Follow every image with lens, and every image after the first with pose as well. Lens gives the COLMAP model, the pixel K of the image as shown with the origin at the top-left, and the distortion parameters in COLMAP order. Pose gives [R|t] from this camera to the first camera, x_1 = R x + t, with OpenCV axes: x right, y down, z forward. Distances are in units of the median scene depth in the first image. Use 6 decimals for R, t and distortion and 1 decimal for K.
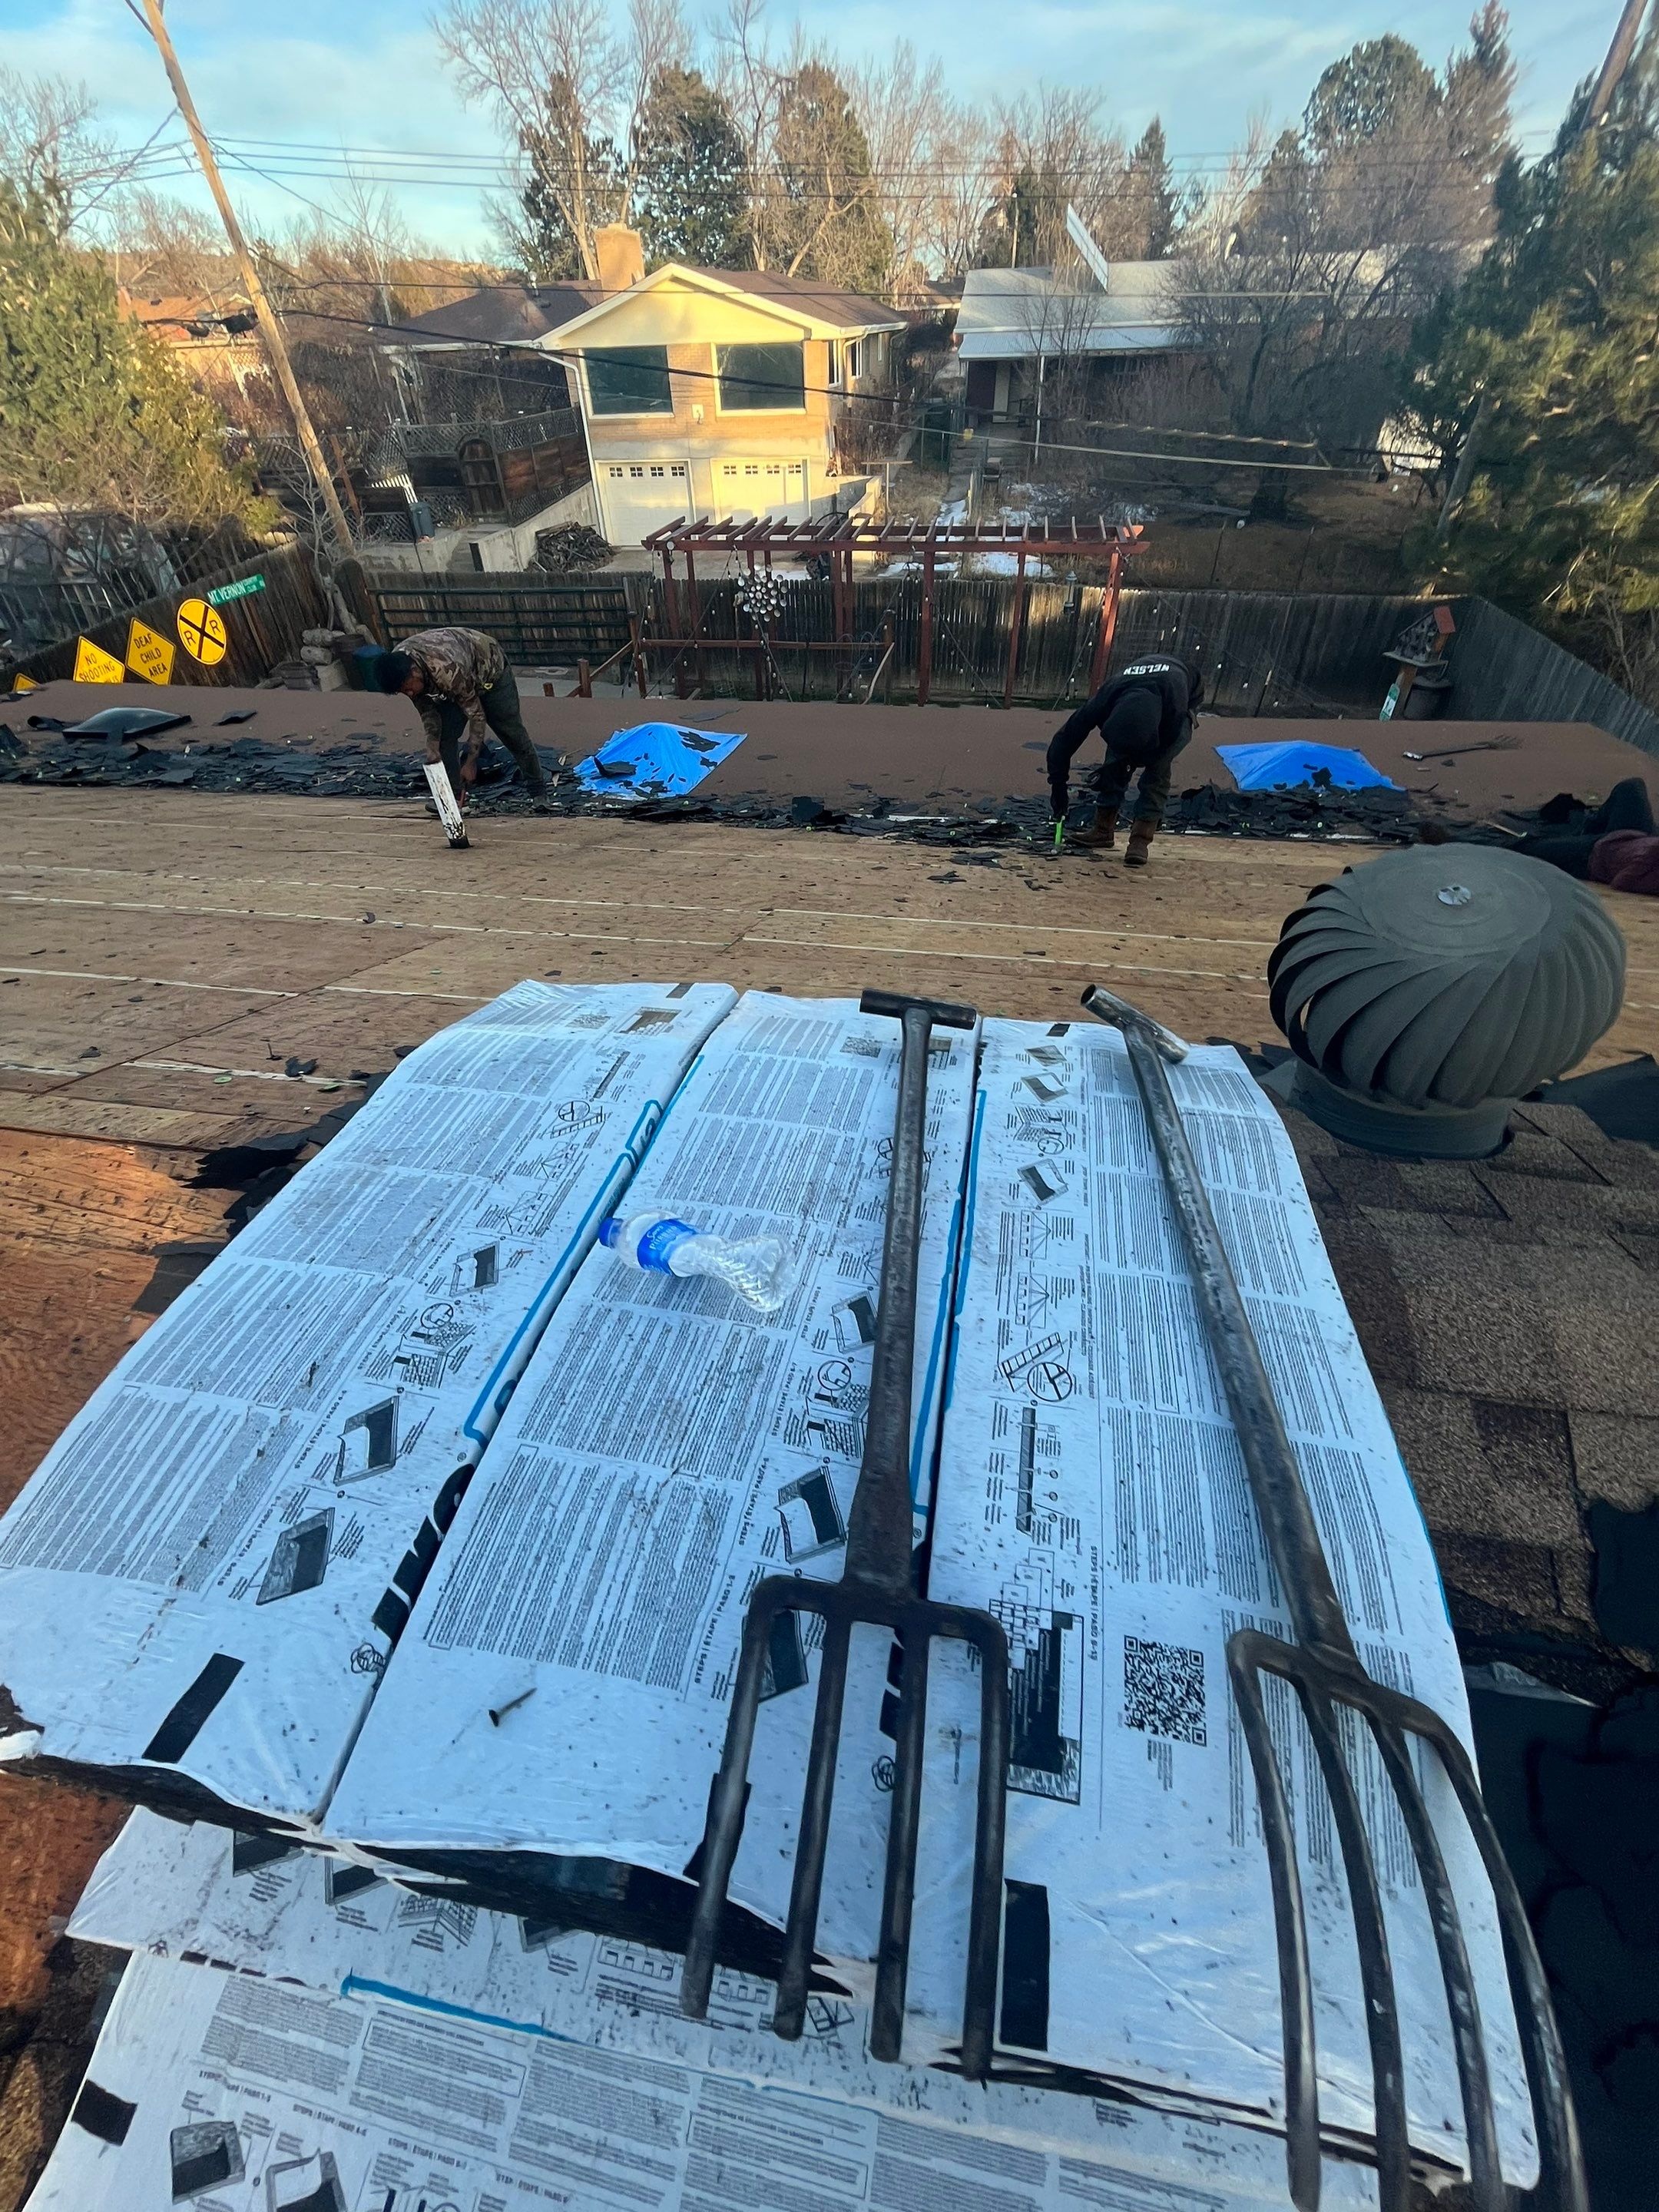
lens RADIAL K [[906.2, 0, 829.6], [0, 906.2, 1110.4], [0, 0, 1]] dist [-0.005893, 0.000223]
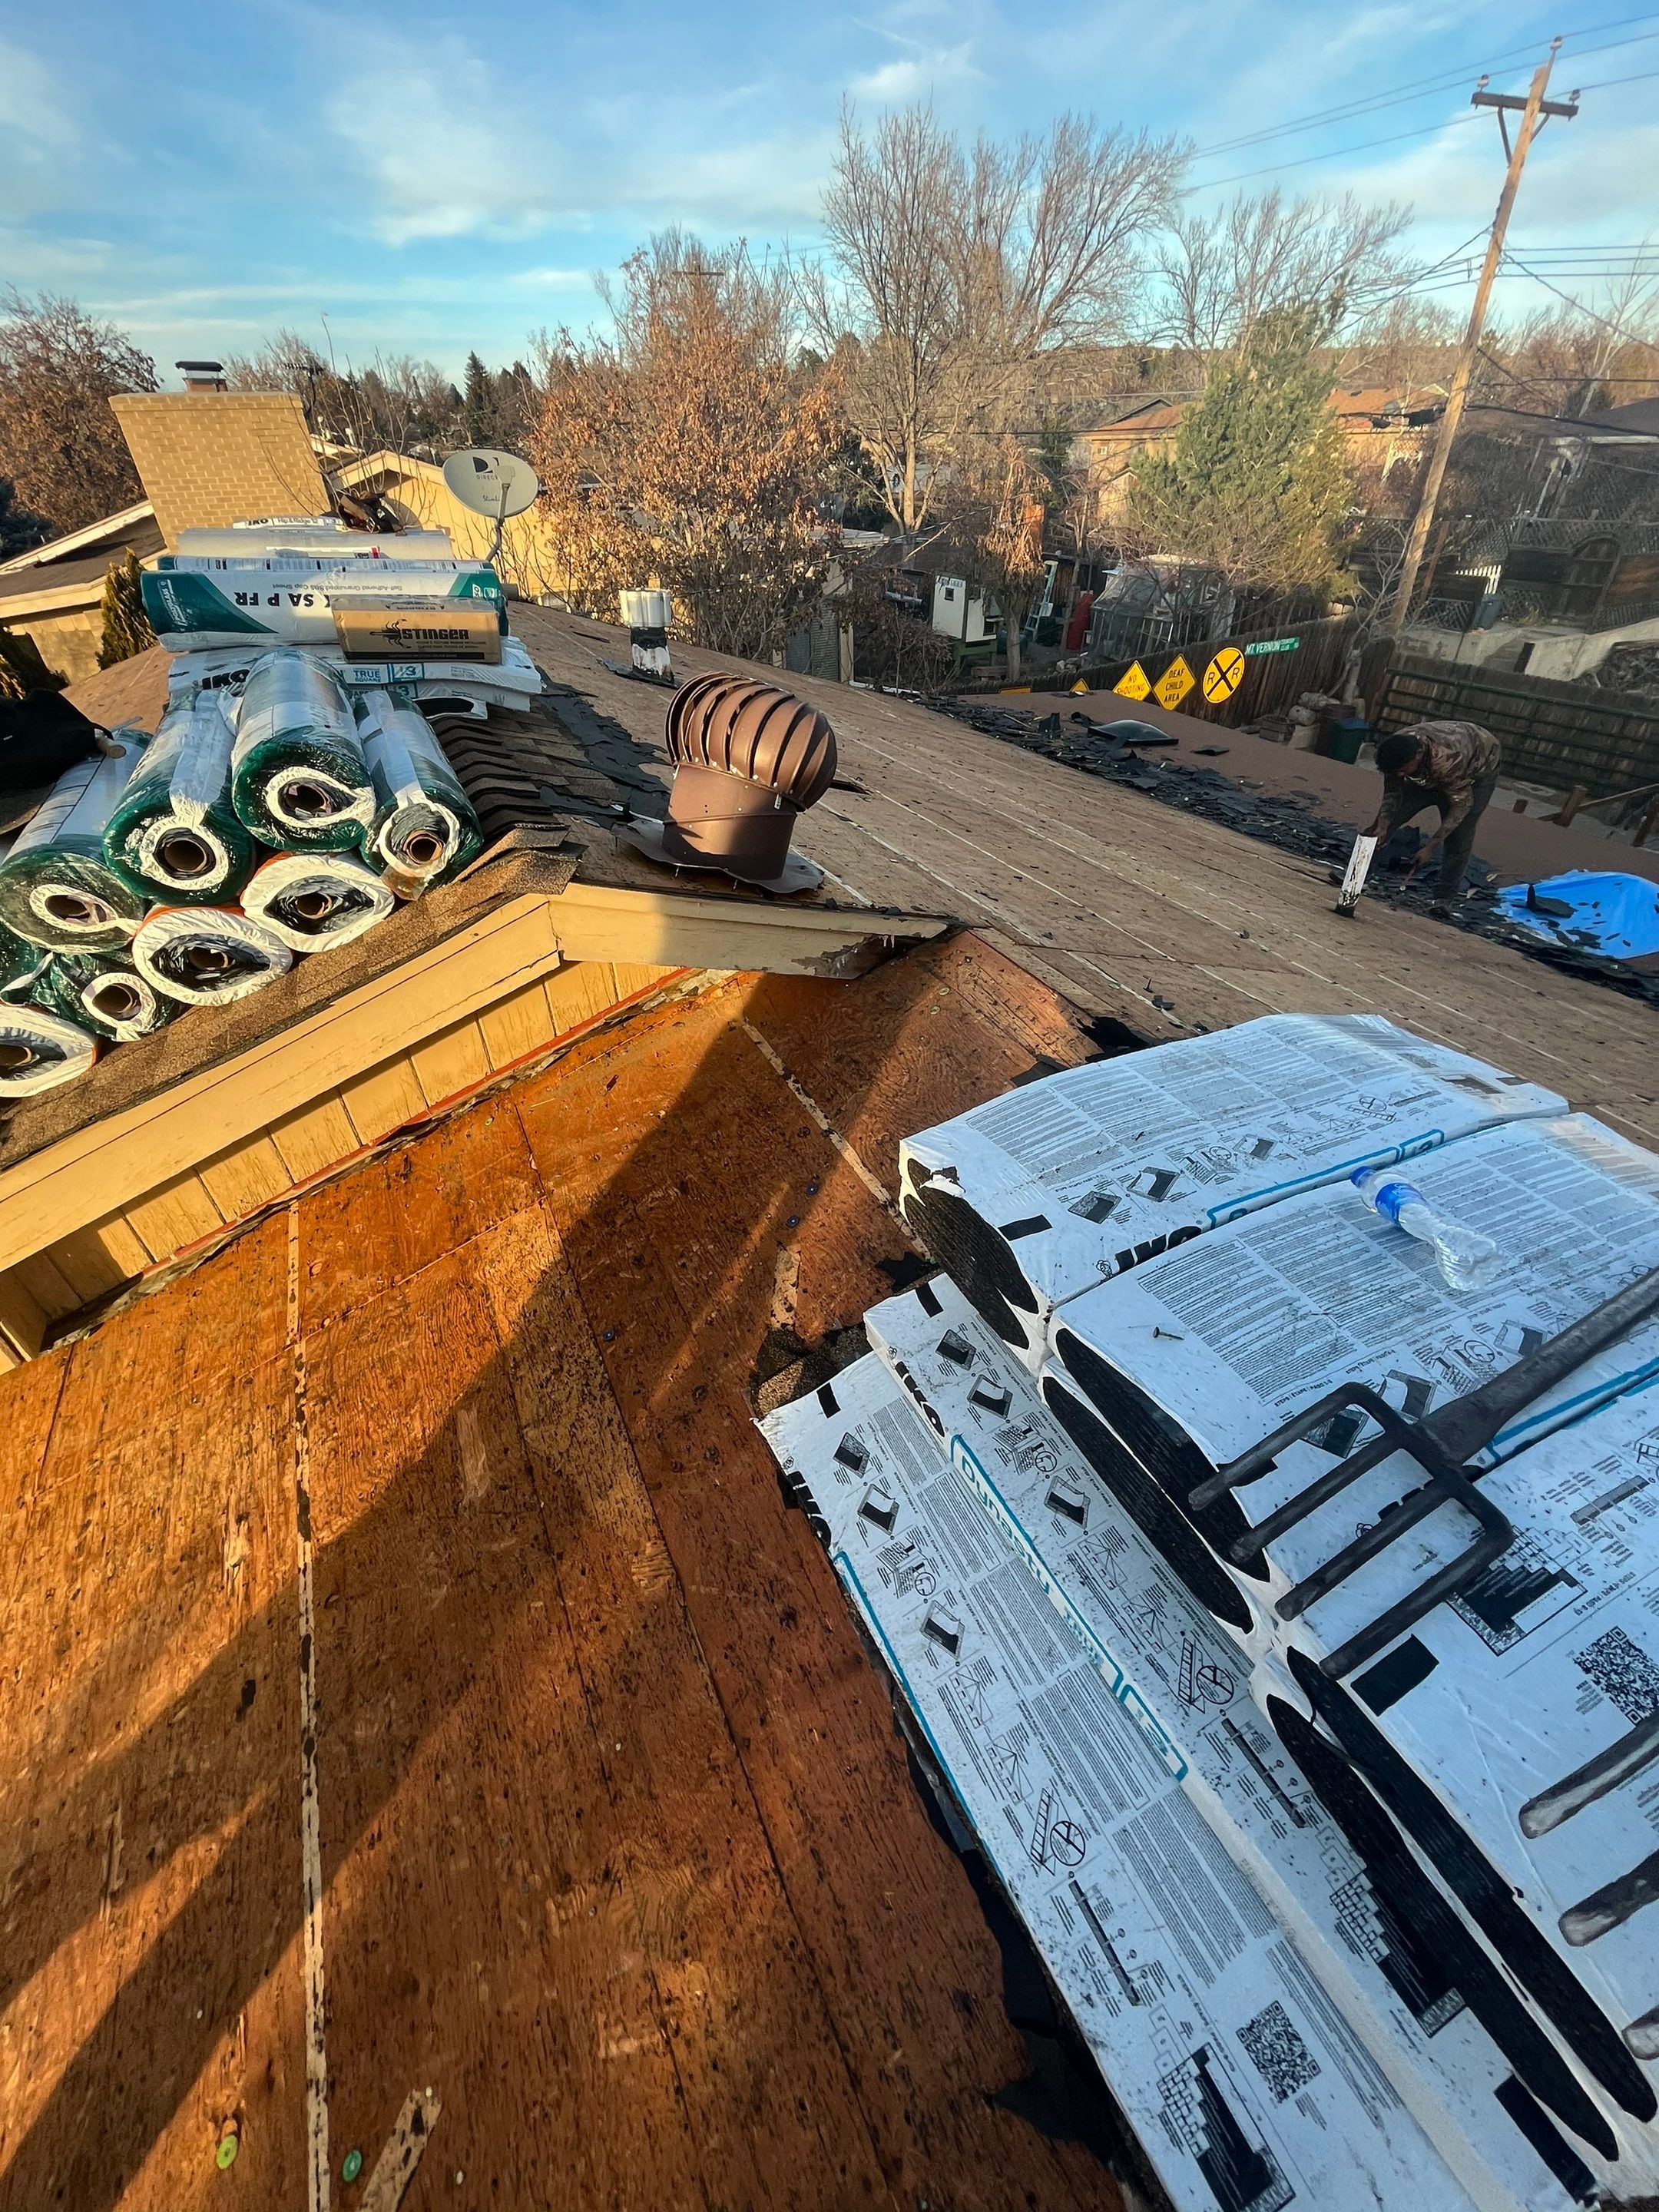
lens RADIAL K [[906.2, 0, 825.8], [0, 906.2, 1108.2], [0, 0, 1]] dist [-0.005893, 0.000223]
pose [[0.591798, 0.490093, -0.639987, 0.028626], [-0.526942, 0.836025, 0.152950, 0.080923], [0.610005, 0.246721, 0.753009, -0.154988]]
